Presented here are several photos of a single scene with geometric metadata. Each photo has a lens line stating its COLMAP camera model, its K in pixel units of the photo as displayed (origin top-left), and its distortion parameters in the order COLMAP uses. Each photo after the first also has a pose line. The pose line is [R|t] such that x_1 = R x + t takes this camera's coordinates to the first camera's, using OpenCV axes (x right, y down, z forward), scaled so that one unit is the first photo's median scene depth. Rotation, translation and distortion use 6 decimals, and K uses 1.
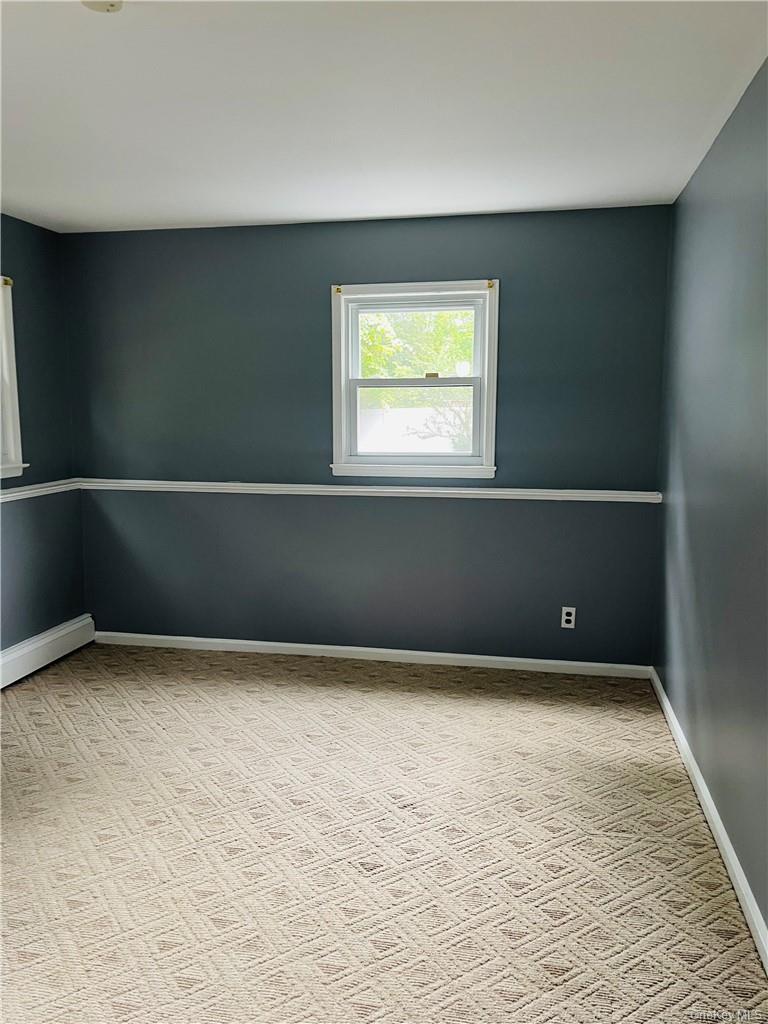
lens RADIAL K [[786.2, 0, 379.9], [0, 786.2, 511.1], [0, 0, 1]] dist [0.059757, -0.069110]
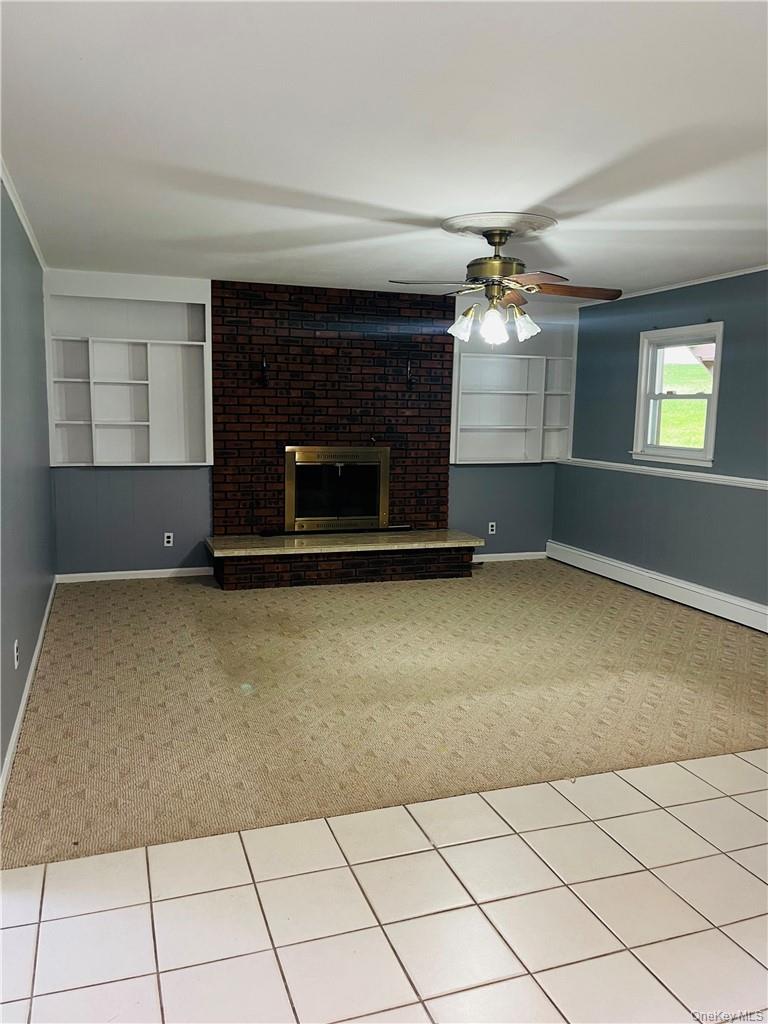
lens RADIAL K [[786.2, 0, 380.9], [0, 786.2, 506.9], [0, 0, 1]] dist [0.059757, -0.069110]
pose [[0.521256, 0.123806, -0.844372, 0.994605], [-0.133752, 0.989045, 0.062450, 0.015326], [0.842854, 0.080384, 0.532105, -0.192202]]
